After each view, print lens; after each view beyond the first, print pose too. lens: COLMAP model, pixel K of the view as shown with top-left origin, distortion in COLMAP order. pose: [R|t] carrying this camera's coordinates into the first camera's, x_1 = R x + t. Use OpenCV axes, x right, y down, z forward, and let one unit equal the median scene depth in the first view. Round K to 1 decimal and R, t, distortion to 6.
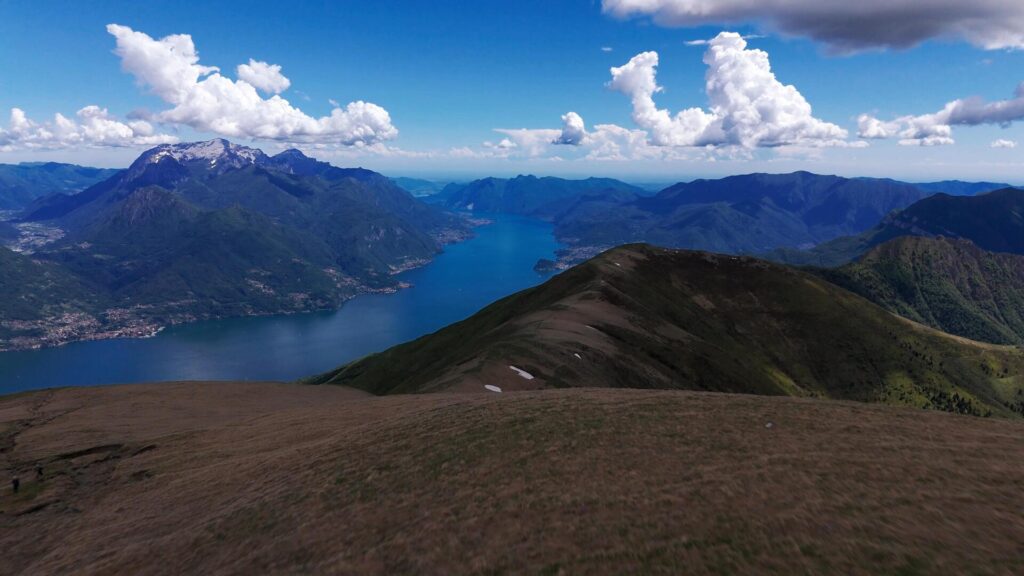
lens RADIAL K [[727.0, 0, 514.0], [0, 727.0, 297.9], [0, 0, 1]] dist [0.029159, -0.008972]
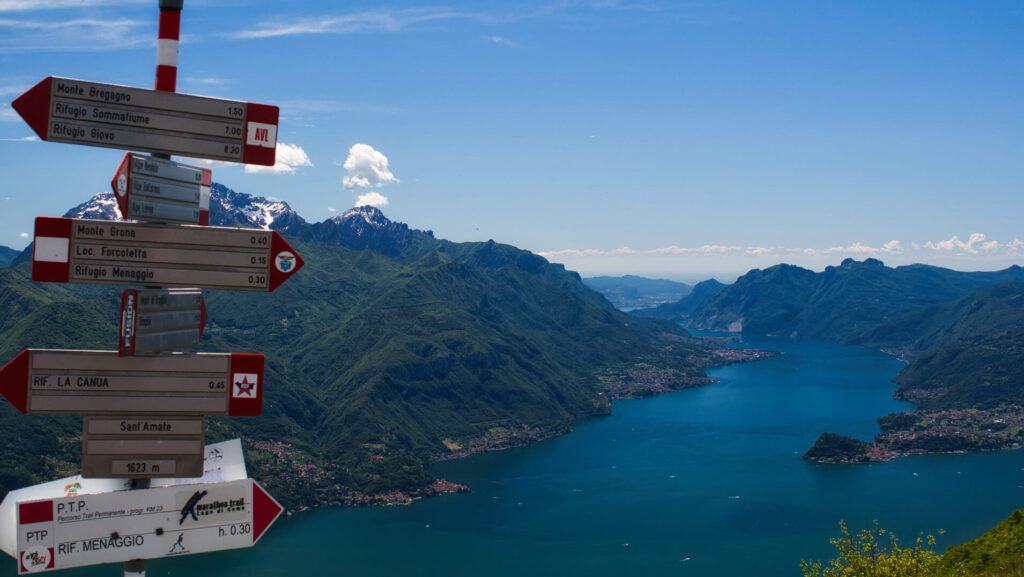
lens RADIAL K [[1449.0, 0, 512.0], [0, 1449.0, 288.5], [0, 0, 1]] dist [-0.050664, -0.009642]
pose [[0.968981, 0.001100, -0.247133, 0.049485], [-0.040897, 0.986917, -0.155959, -0.001922], [0.243728, 0.161228, 0.956348, 0.150995]]
